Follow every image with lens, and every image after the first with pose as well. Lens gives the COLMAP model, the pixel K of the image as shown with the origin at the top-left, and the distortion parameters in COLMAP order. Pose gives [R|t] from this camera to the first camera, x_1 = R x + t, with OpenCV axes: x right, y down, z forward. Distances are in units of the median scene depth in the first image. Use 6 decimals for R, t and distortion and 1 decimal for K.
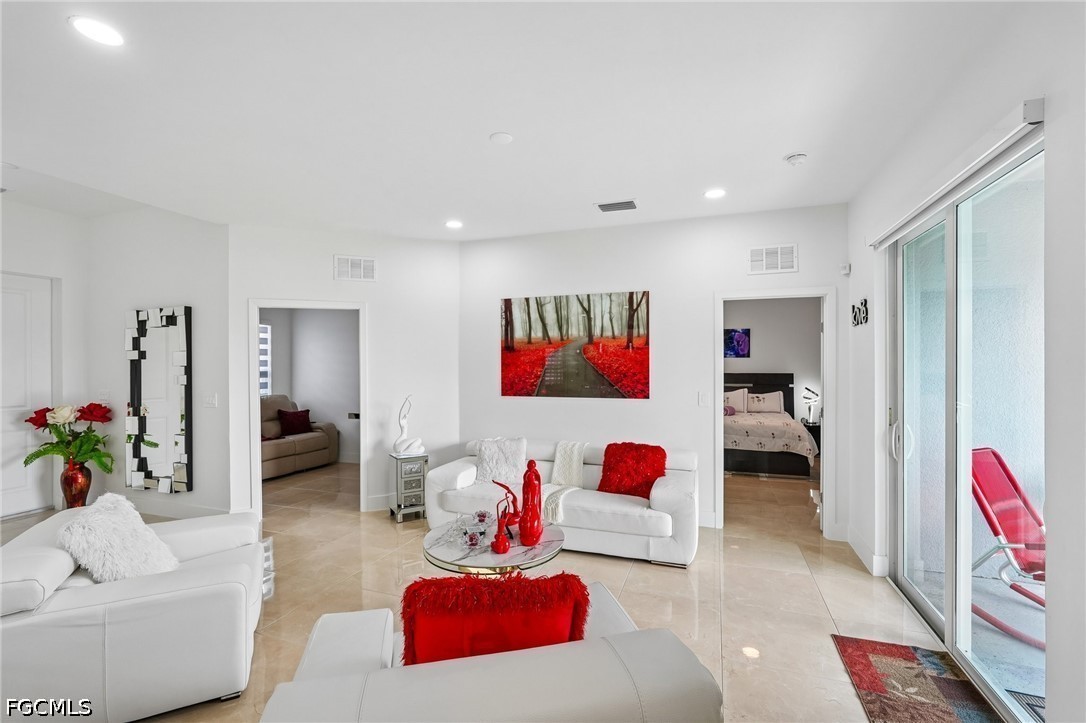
lens RADIAL K [[476.4, 0, 543.0], [0, 476.4, 363.2], [0, 0, 1]] dist [-0.017122, 0.007753]
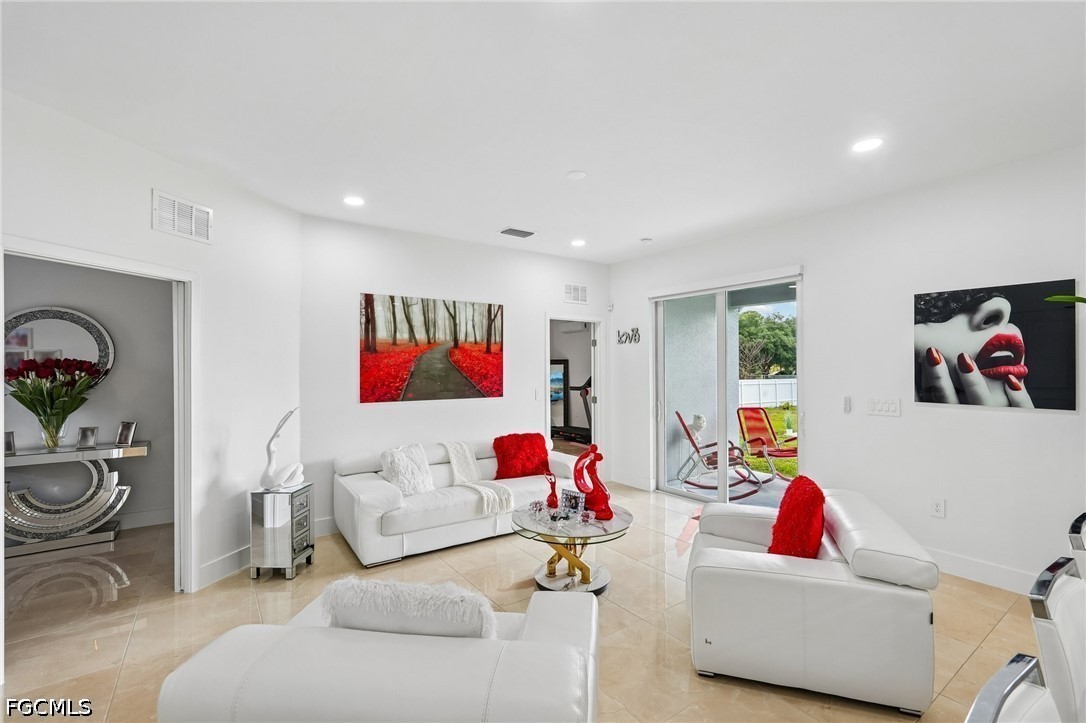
lens RADIAL K [[476.4, 0, 543.0], [0, 476.4, 363.2], [0, 0, 1]] dist [-0.017122, 0.007753]
pose [[0.572842, 0.009312, 0.819613, -0.642921], [-0.001688, 0.999947, -0.010181, 0.003650], [-0.819664, 0.004448, 0.572827, 0.230857]]
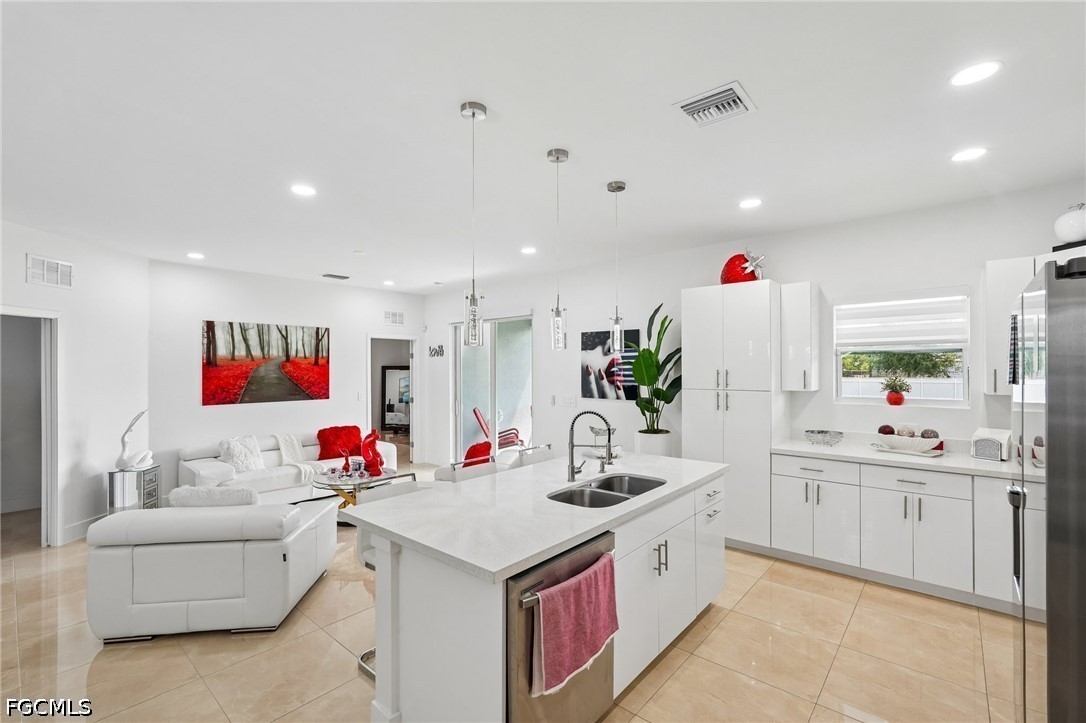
lens RADIAL K [[474.7, 0, 543.5], [0, 474.7, 363.4], [0, 0, 1]] dist [-0.014985, 0.007819]
pose [[0.361928, 0.010467, 0.932147, -0.884049], [0.001762, 0.999927, -0.011912, -0.018014], [-0.932204, 0.005954, 0.361884, -0.175380]]
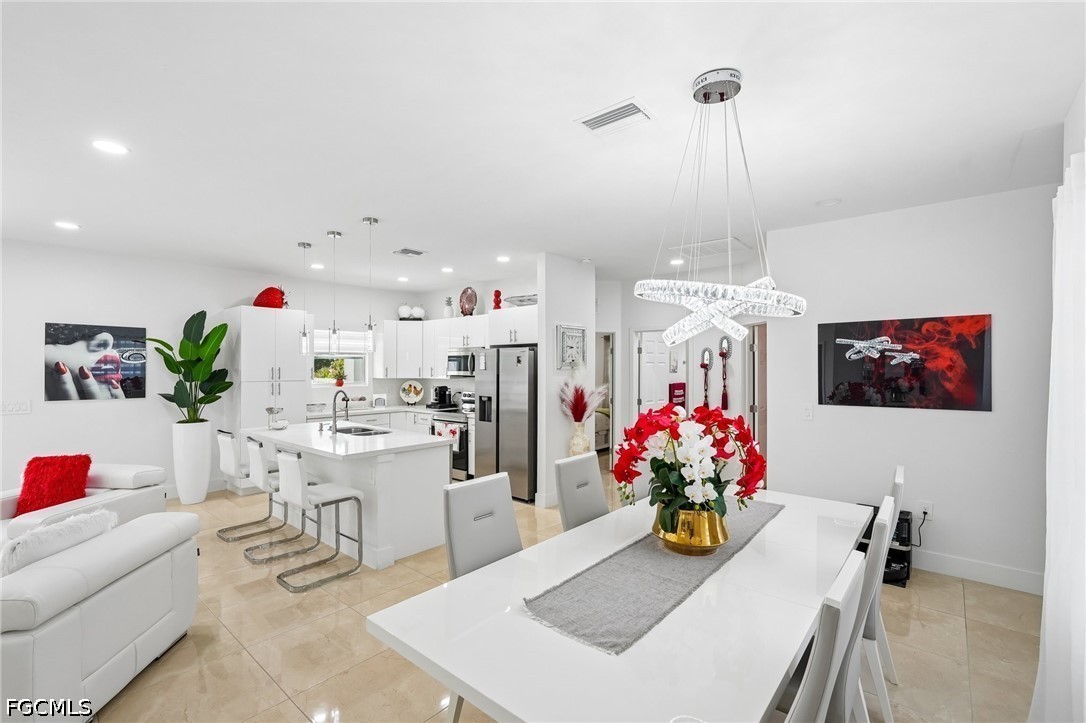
lens RADIAL K [[476.4, 0, 543.0], [0, 476.4, 363.2], [0, 0, 1]] dist [-0.017122, 0.007753]
pose [[-0.935503, 0.007451, 0.353239, -1.059448], [0.003702, 0.999929, -0.011287, -0.010159], [-0.353299, -0.009252, -0.935465, 0.746969]]
